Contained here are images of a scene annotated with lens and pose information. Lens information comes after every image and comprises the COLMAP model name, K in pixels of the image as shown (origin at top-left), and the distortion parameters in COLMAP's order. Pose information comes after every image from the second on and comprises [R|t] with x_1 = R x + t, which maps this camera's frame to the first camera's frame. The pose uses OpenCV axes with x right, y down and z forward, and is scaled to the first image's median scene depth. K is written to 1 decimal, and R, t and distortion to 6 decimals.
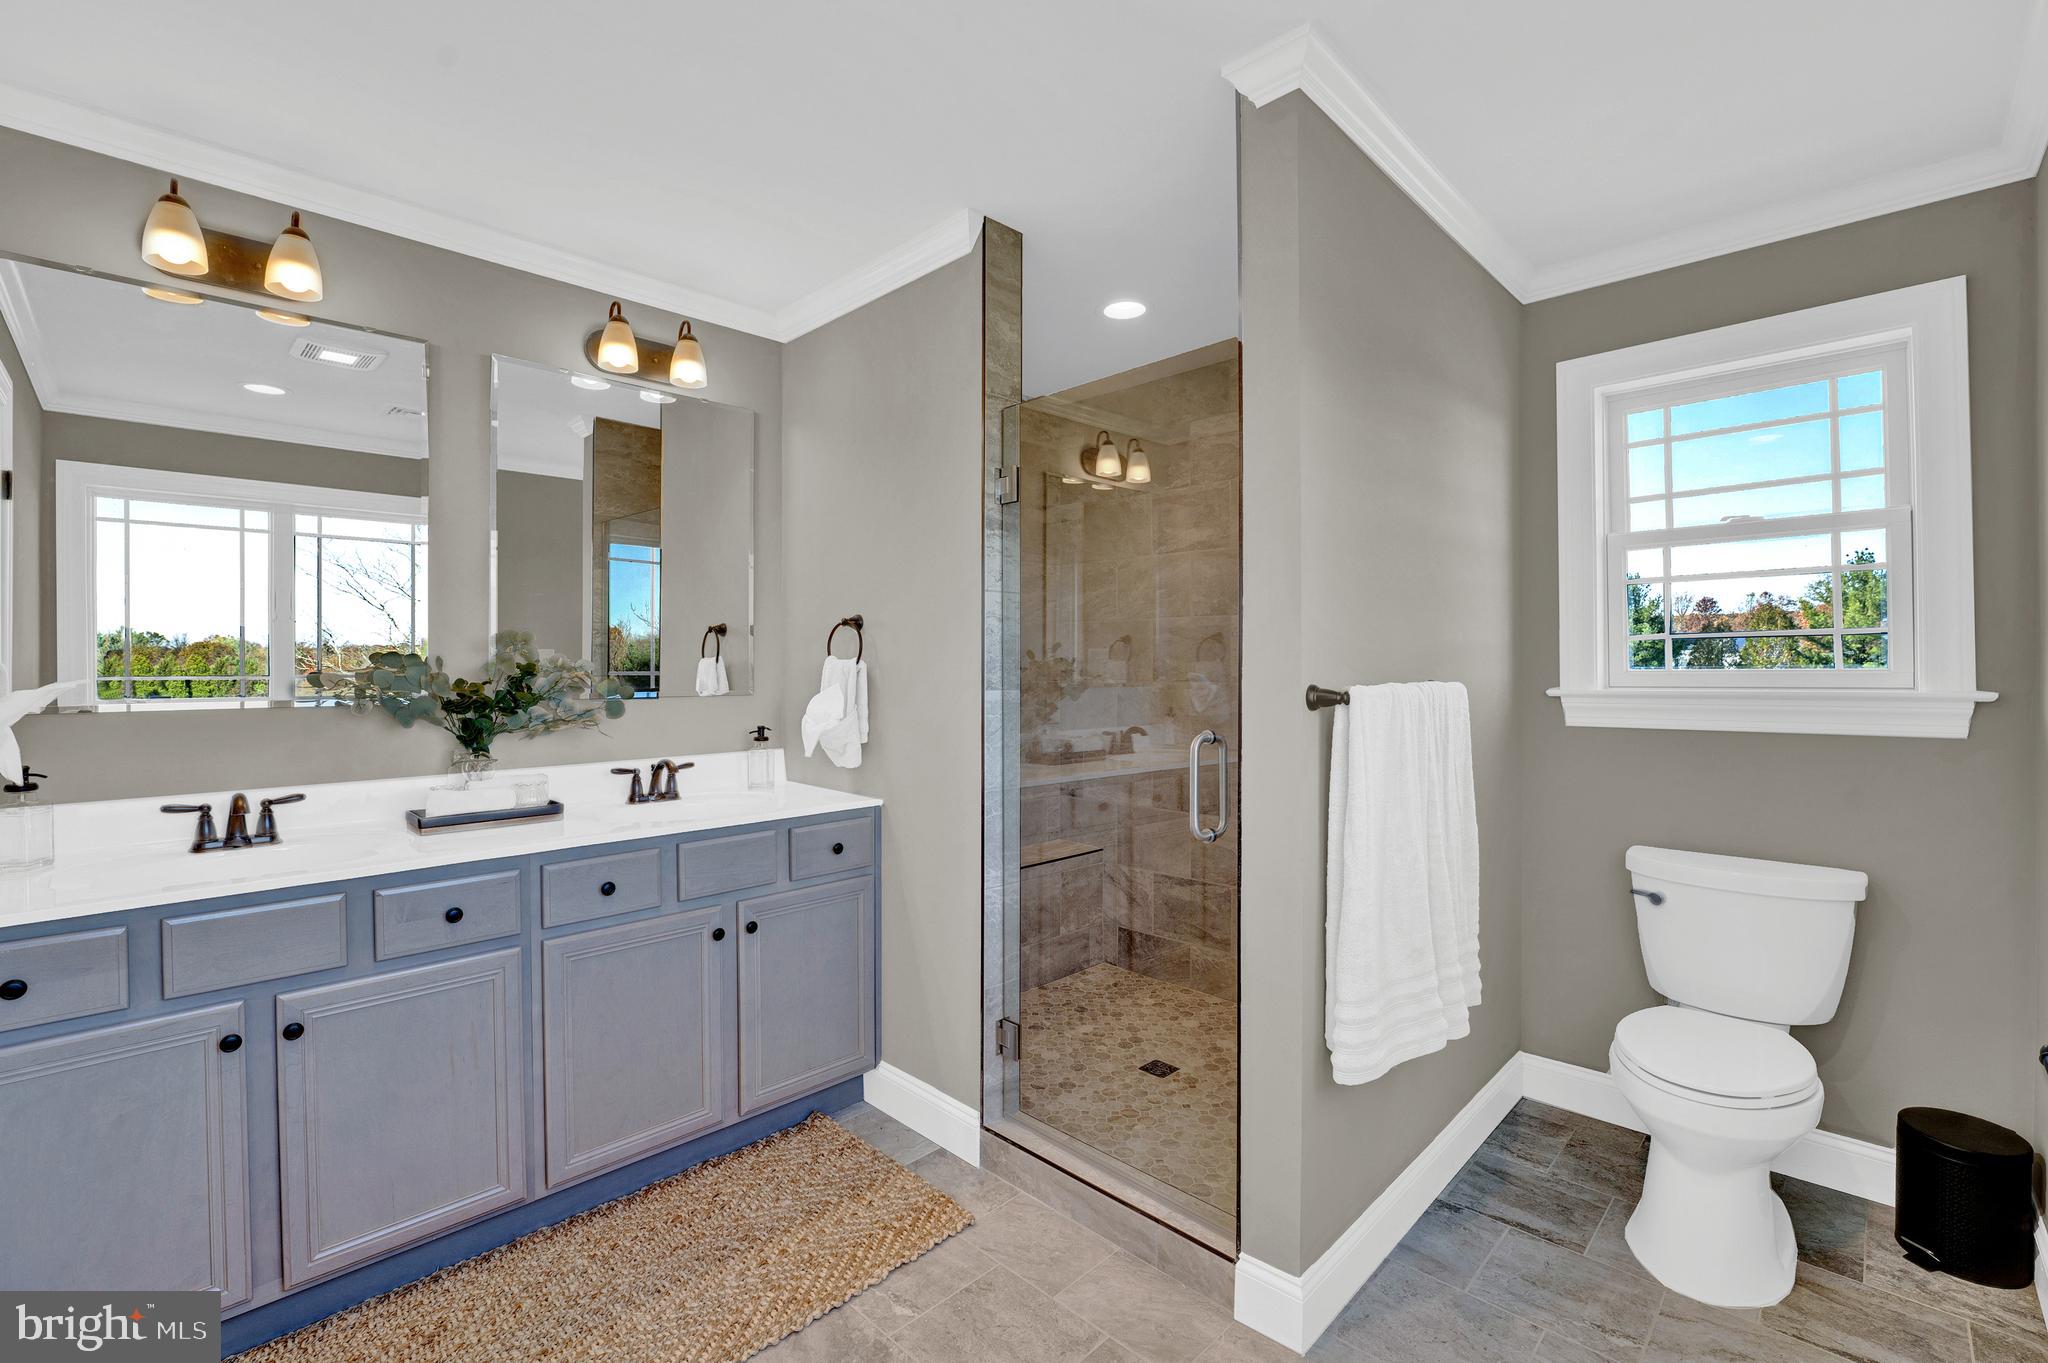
lens RADIAL K [[910.9, 0, 1016.2], [0, 910.9, 673.7], [0, 0, 1]] dist [-0.013398, -0.000395]
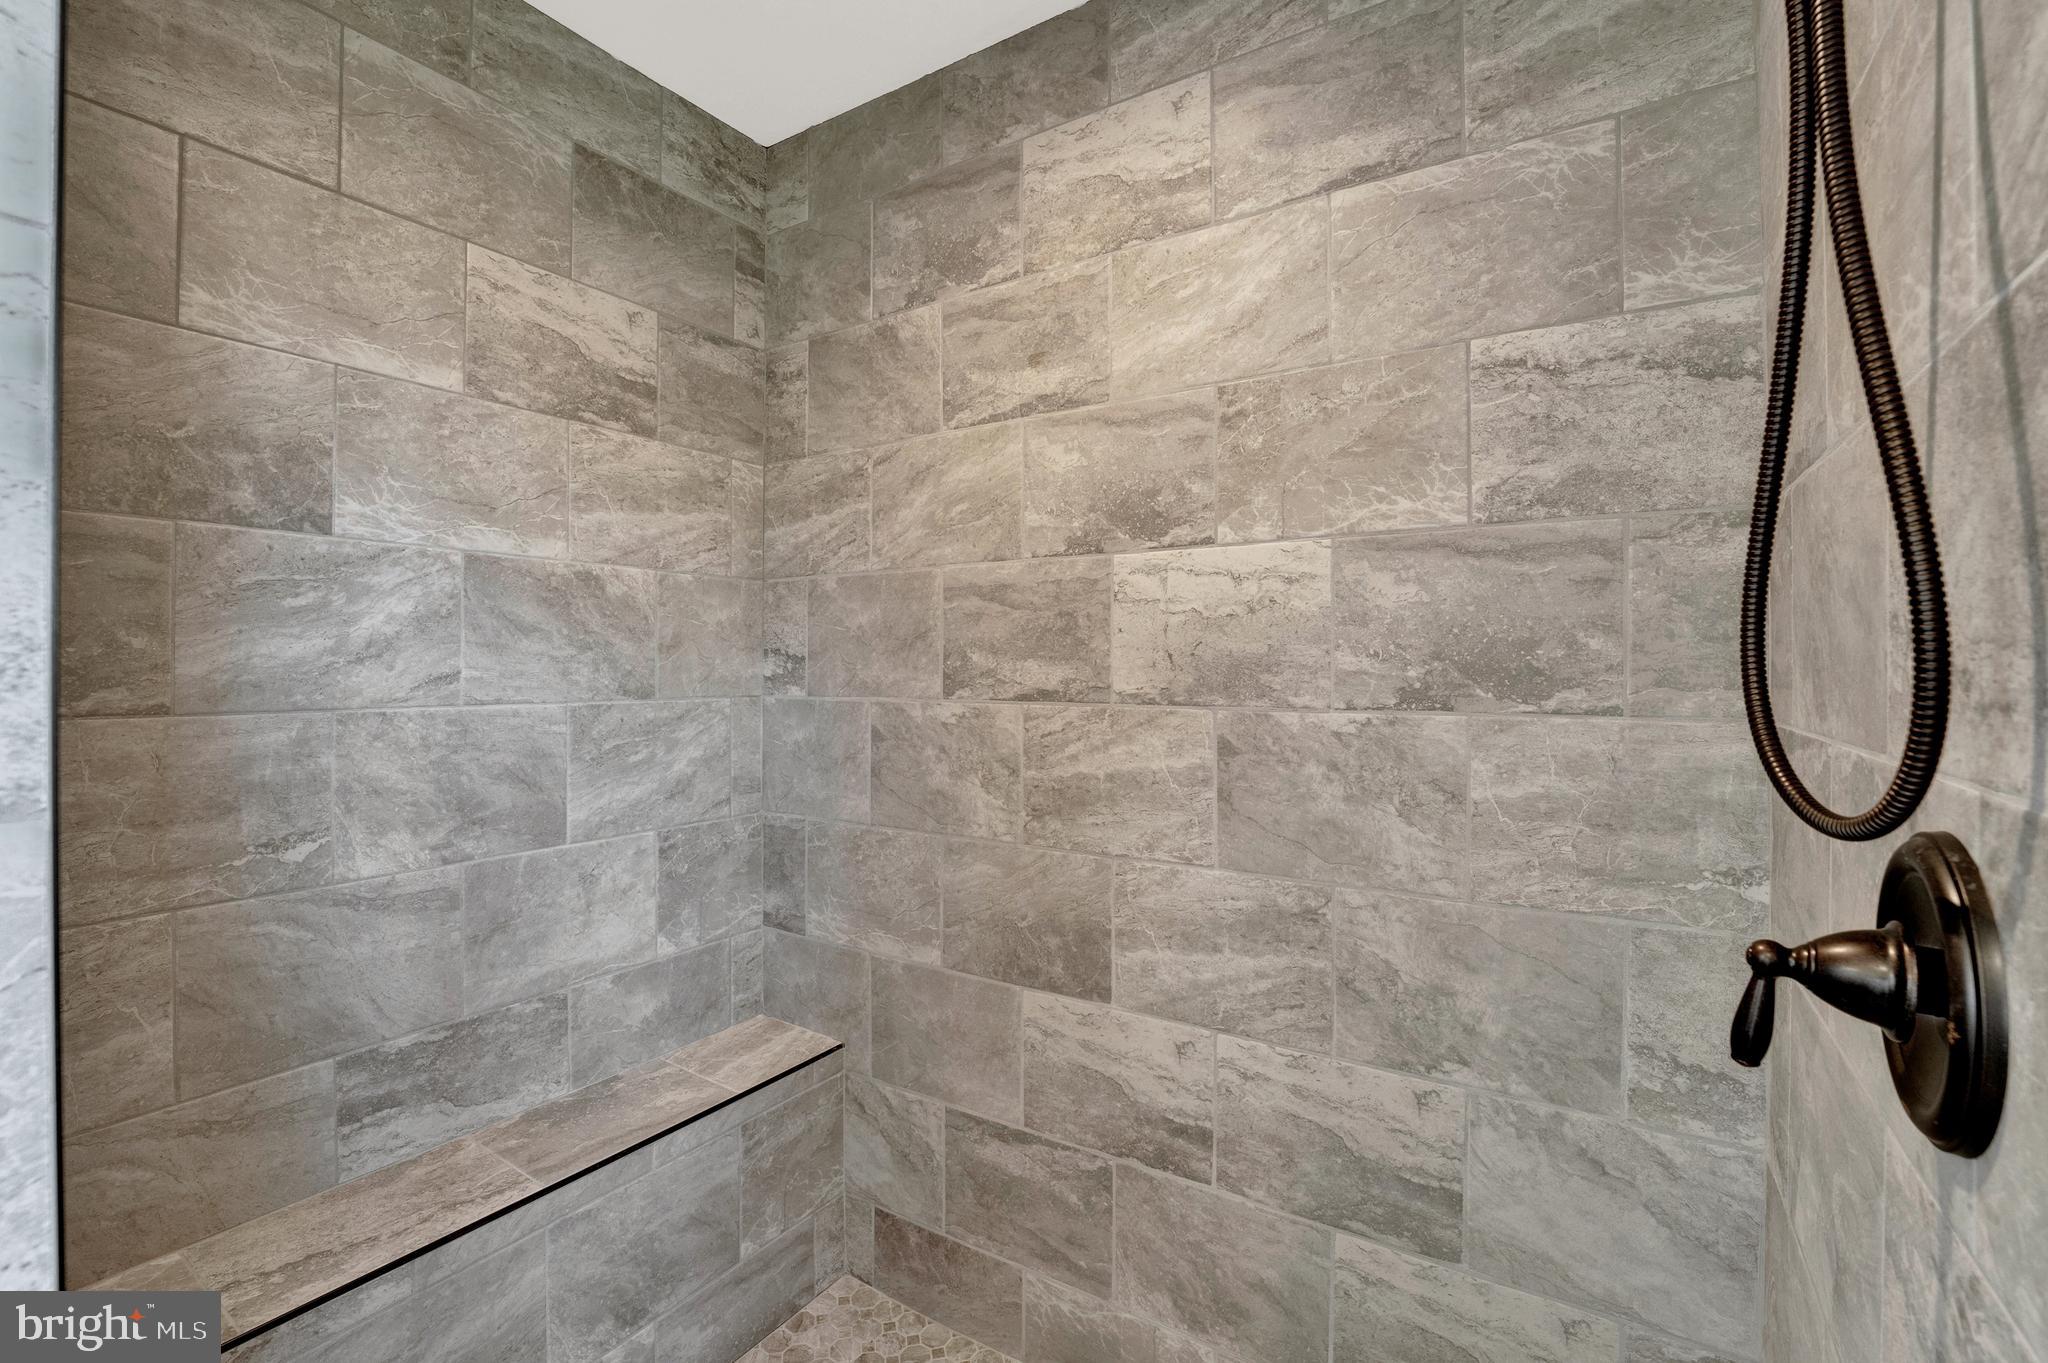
lens RADIAL K [[910.9, 0, 1012.3], [0, 910.9, 680.1], [0, 0, 1]] dist [-0.013398, -0.000395]
pose [[0.980924, -0.002266, 0.194380, 0.093649], [0.000189, 0.999943, 0.010703, -0.007006], [-0.194393, -0.010462, 0.980868, 0.530442]]
